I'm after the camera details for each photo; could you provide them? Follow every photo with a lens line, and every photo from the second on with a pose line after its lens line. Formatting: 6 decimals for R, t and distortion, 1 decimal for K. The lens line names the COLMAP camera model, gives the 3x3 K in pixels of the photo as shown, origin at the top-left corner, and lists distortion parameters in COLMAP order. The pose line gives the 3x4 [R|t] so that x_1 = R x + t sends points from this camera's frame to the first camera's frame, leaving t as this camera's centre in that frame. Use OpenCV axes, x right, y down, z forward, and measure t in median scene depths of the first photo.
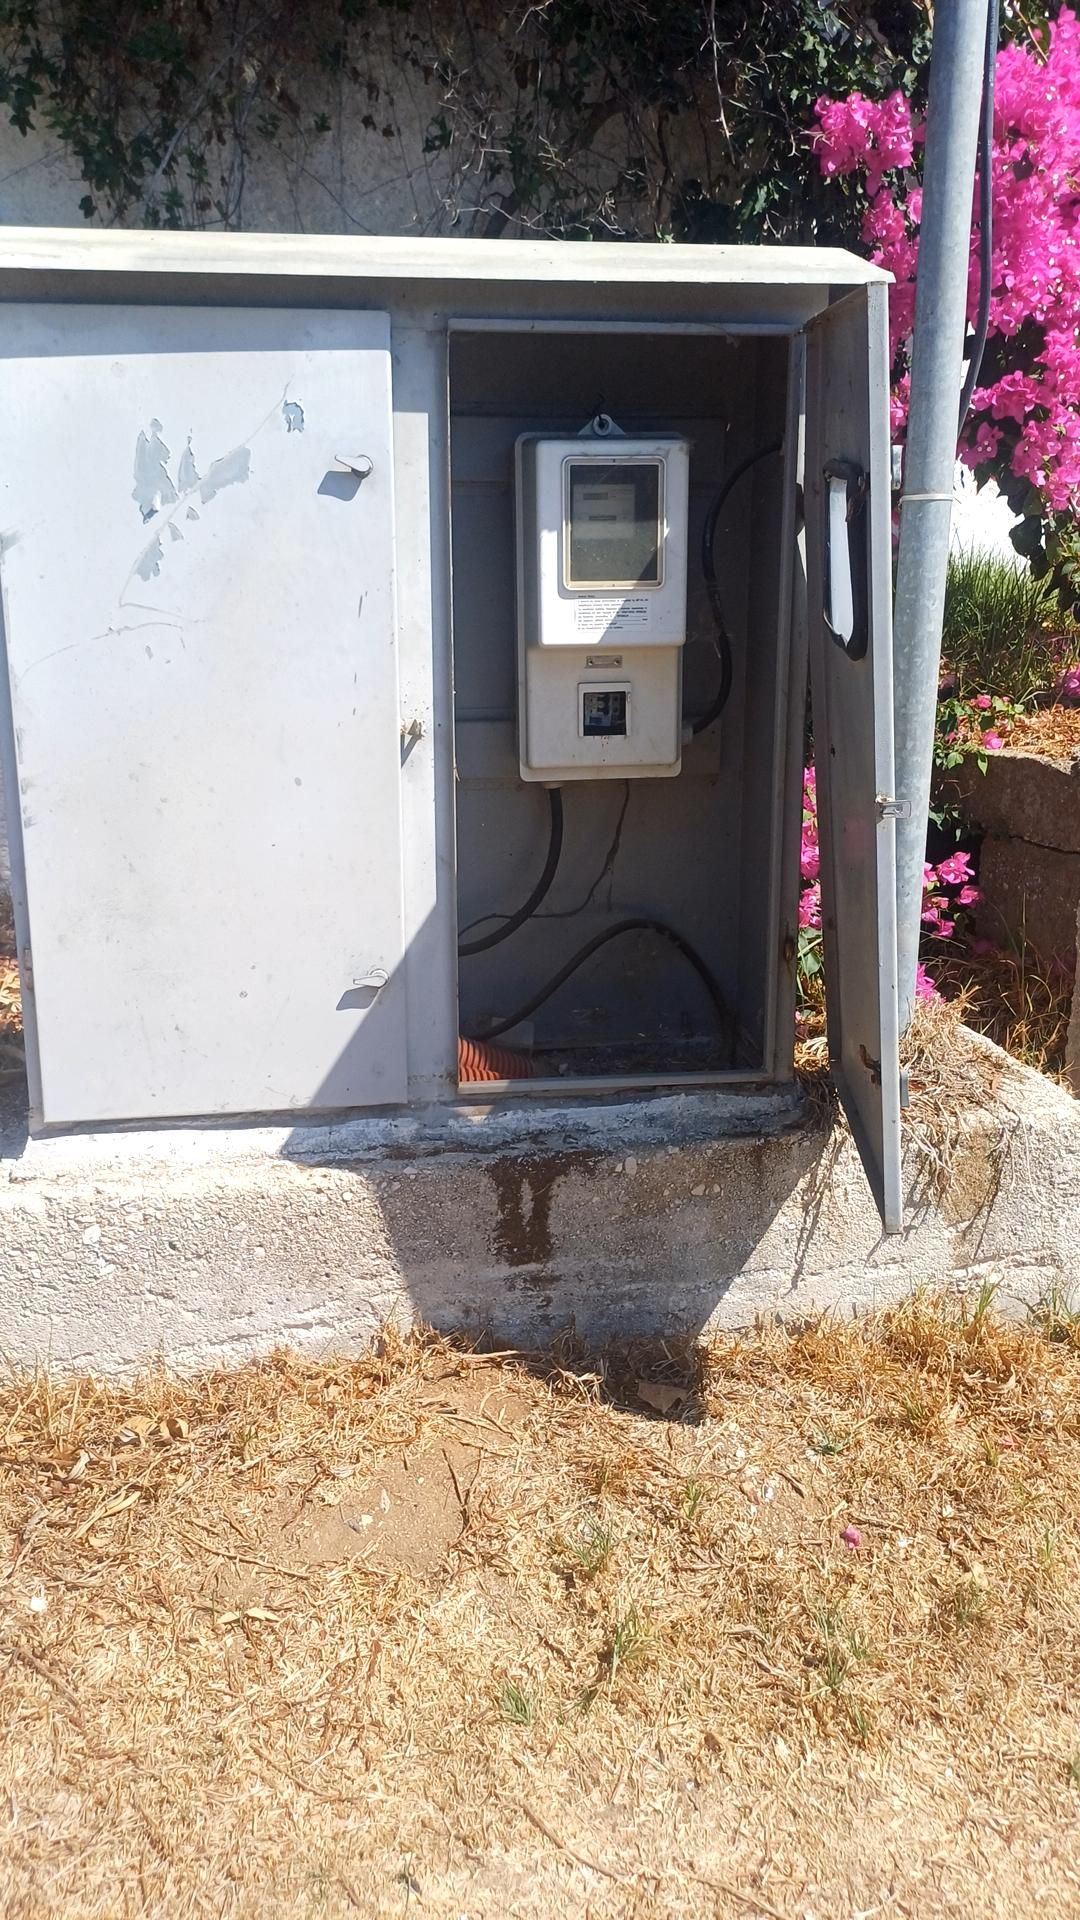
lens RADIAL K [[1402.5, 0, 537.3], [0, 1402.5, 884.9], [0, 0, 1]] dist [0.032893, -0.054579]
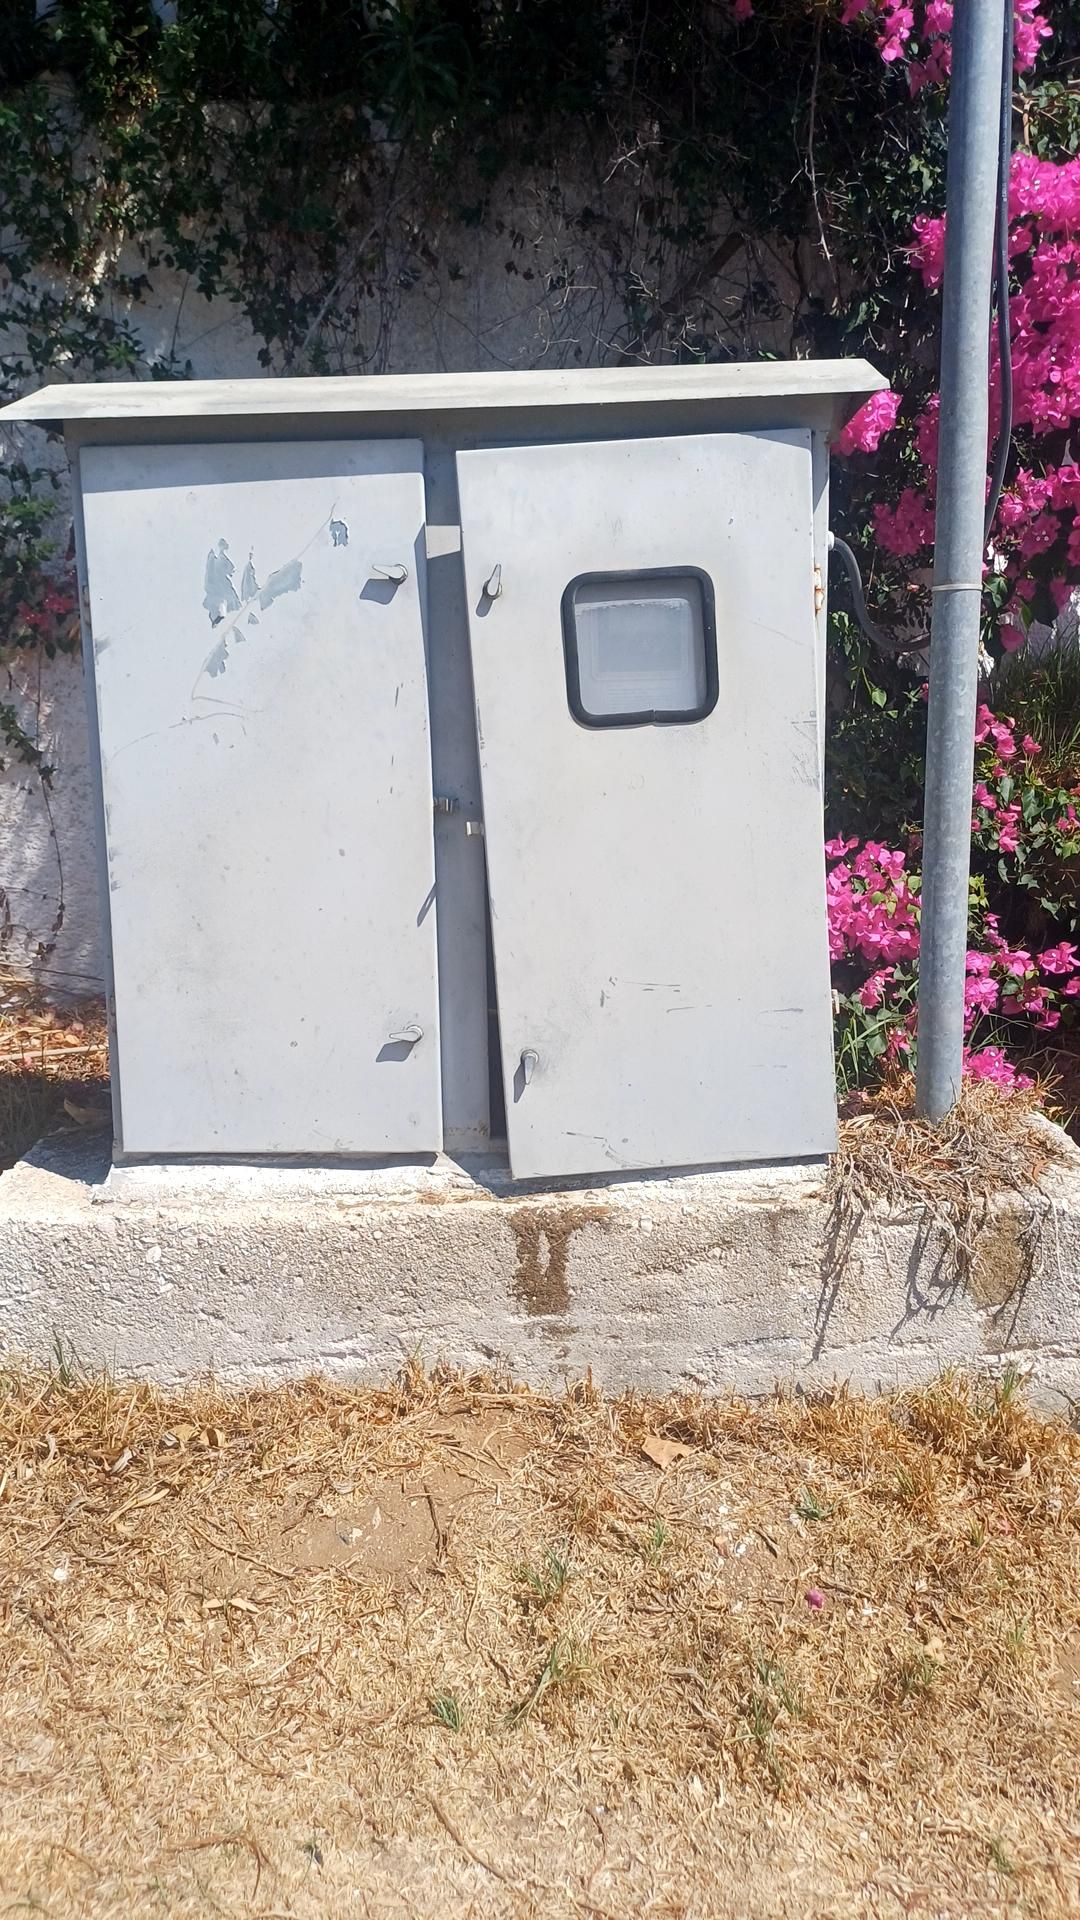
lens RADIAL K [[1402.5, 0, 537.3], [0, 1402.5, 884.9], [0, 0, 1]] dist [0.032893, -0.054579]
pose [[0.981132, 0.013302, -0.192882, 0.206039], [-0.027451, 0.997108, -0.070868, 0.027757], [0.191382, 0.074826, 0.978659, -0.062236]]
